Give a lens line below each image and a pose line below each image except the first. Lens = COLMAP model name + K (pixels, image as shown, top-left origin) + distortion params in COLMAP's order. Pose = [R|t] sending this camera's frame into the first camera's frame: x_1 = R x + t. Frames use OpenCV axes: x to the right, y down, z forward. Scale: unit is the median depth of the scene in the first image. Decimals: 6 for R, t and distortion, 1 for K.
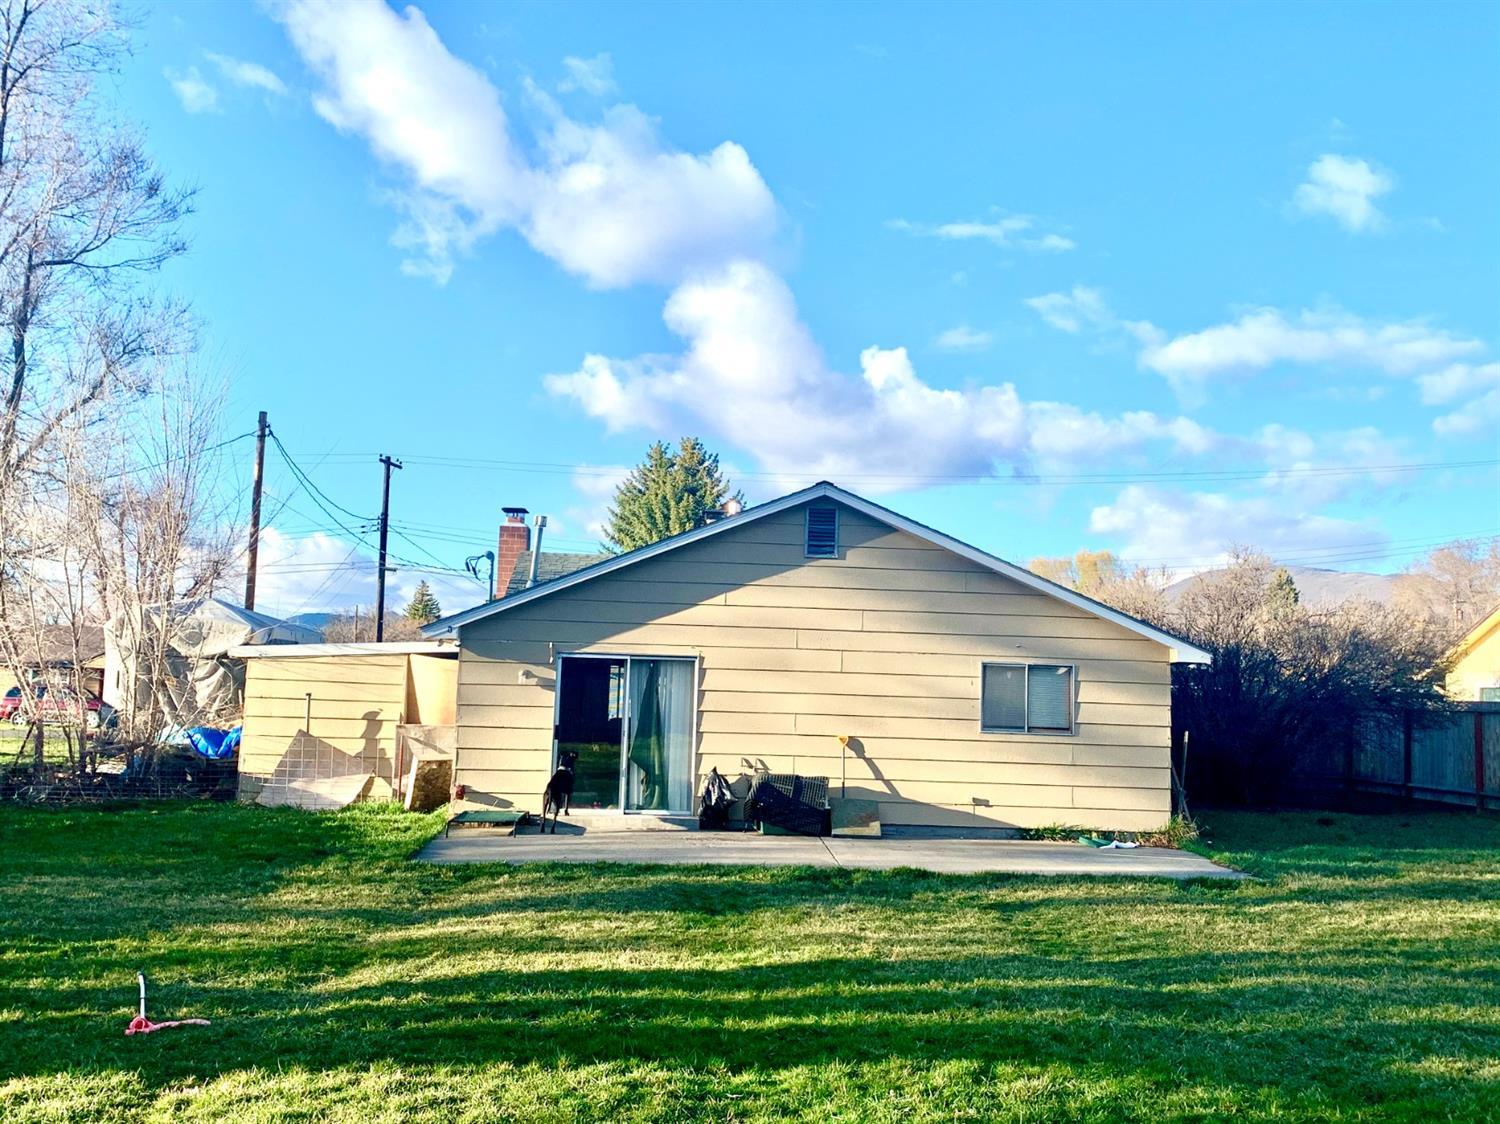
lens RADIAL K [[1518.5, 0, 747.9], [0, 1518.5, 559.7], [0, 0, 1]] dist [0.066529, 0.000000]
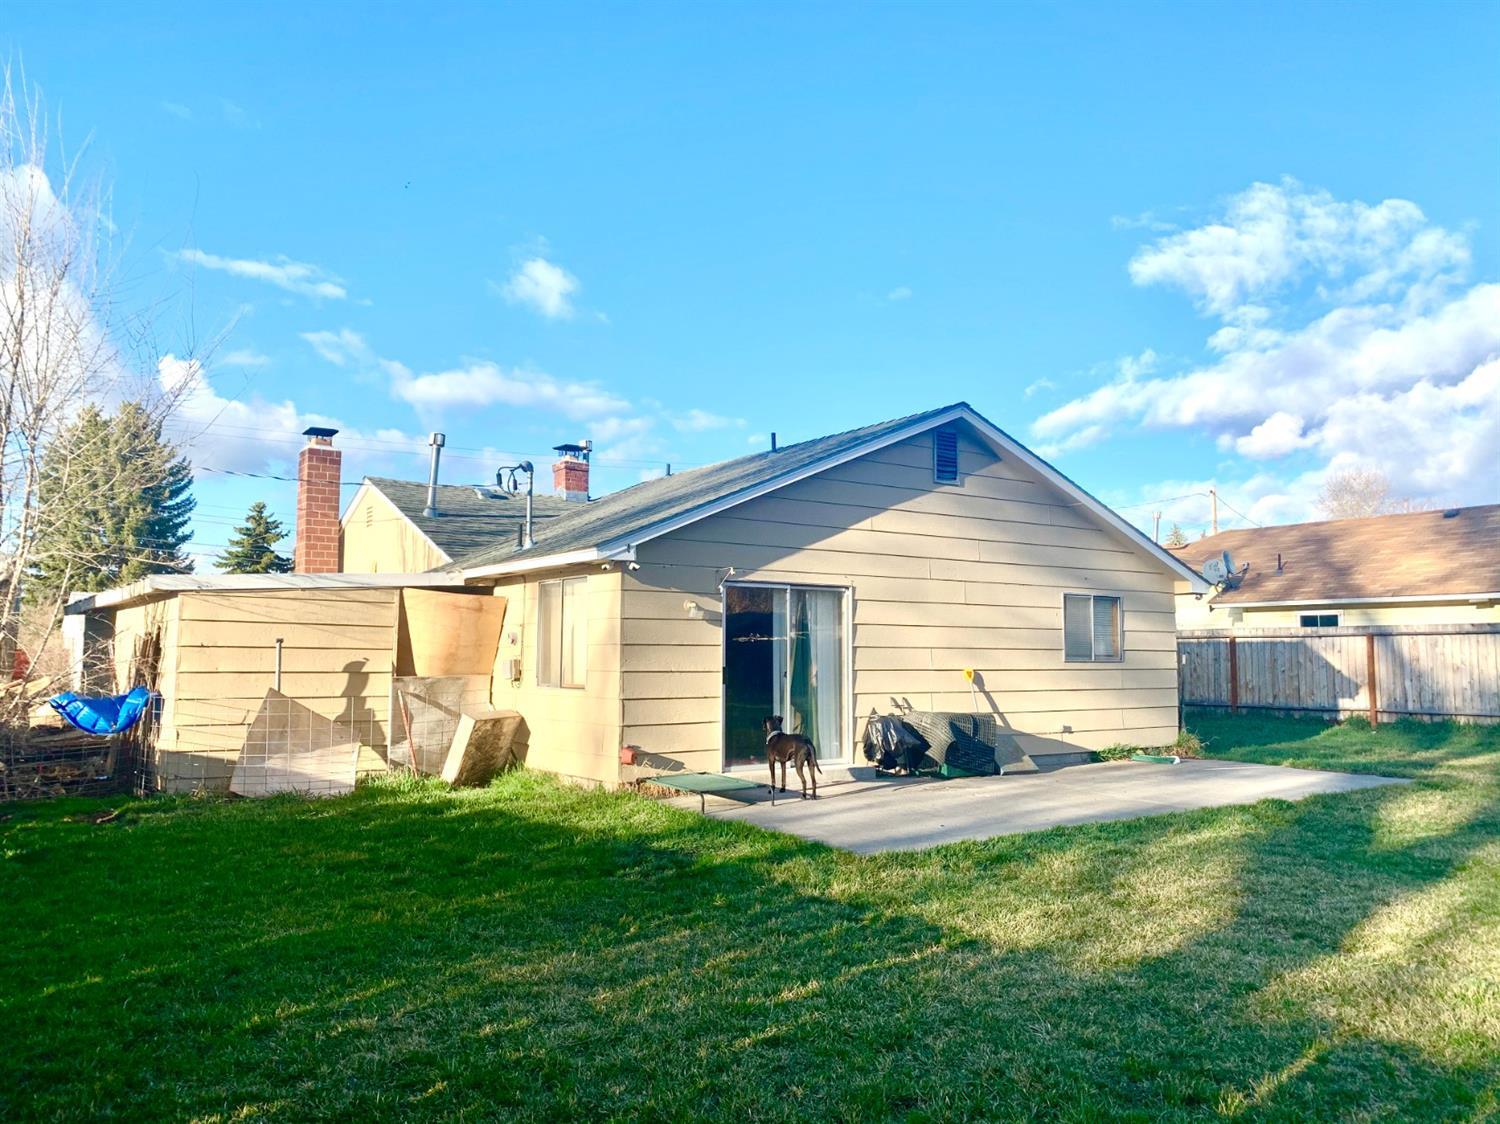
lens RADIAL K [[1139.3, 0, 752.2], [0, 1139.3, 566.4], [0, 0, 1]] dist [0.033777, -0.027259]
pose [[0.842710, 0.014877, 0.538162, -0.389685], [-0.024522, 0.999641, 0.010764, 0.040703], [-0.537809, -0.022267, 0.842773, 0.410361]]
